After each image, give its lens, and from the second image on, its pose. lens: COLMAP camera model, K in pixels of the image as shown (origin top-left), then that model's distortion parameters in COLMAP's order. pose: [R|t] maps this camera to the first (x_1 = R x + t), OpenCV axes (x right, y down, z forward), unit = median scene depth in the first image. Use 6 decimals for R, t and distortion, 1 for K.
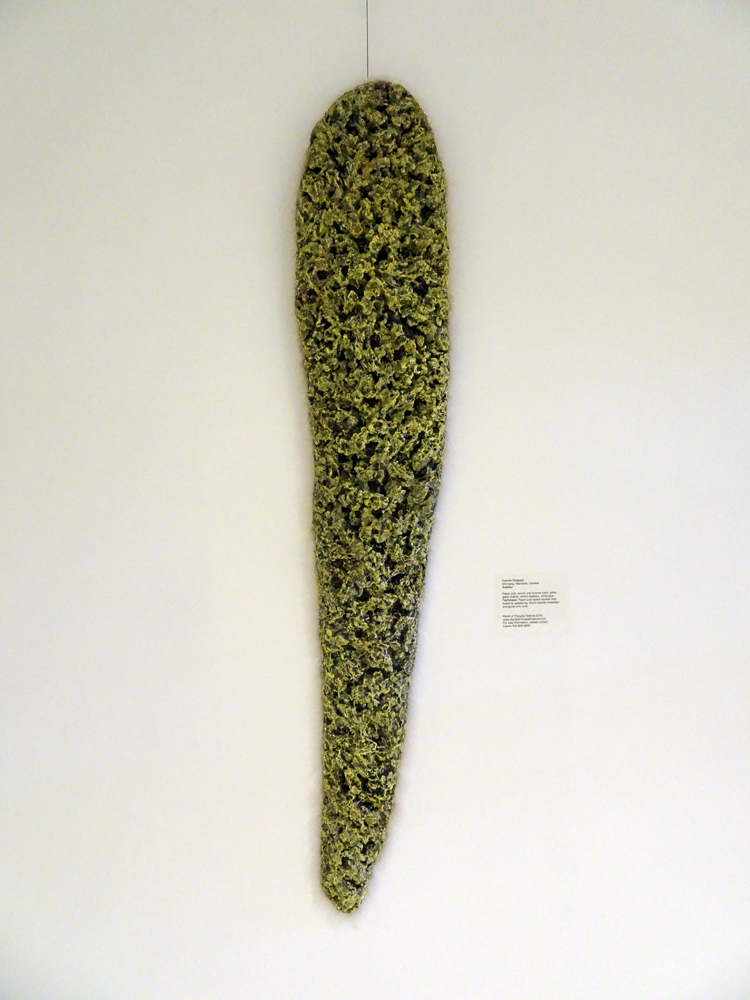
lens RADIAL K [[716.7, 0, 372.1], [0, 716.7, 505.4], [0, 0, 1]] dist [0.013594, -0.004080]
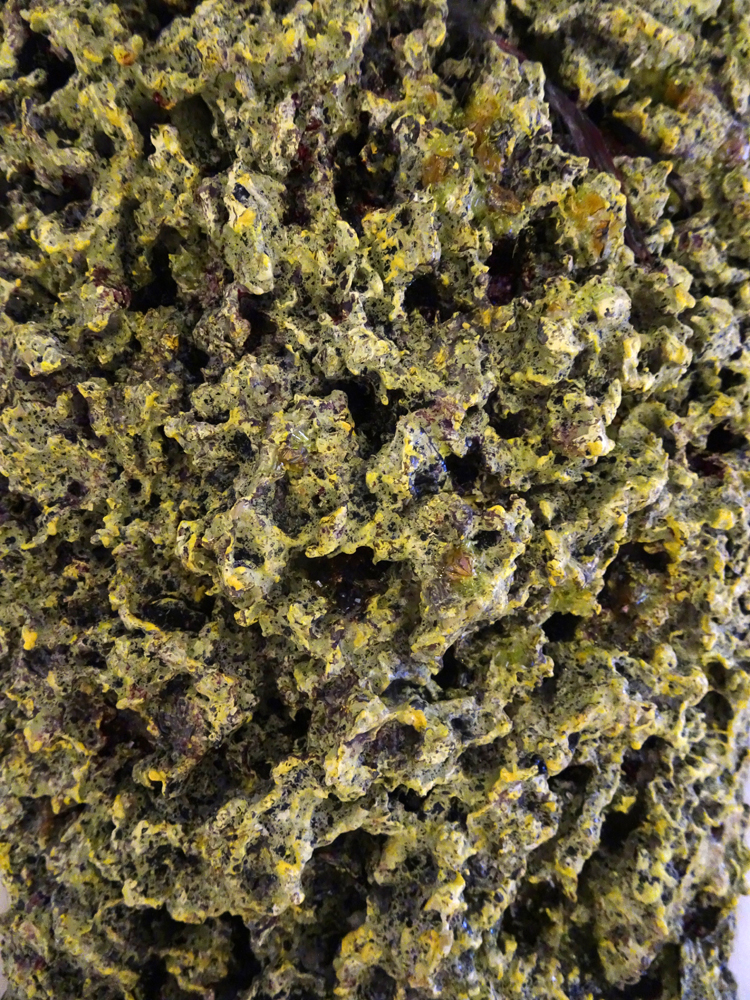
lens RADIAL K [[716.7, 0, 378.9], [0, 716.7, 497.1], [0, 0, 1]] dist [0.013594, -0.004080]
pose [[0.998318, -0.006072, 0.057664, -0.002242], [0.008695, 0.998934, -0.045339, -0.154295], [-0.057328, 0.045764, 0.997306, 0.850948]]
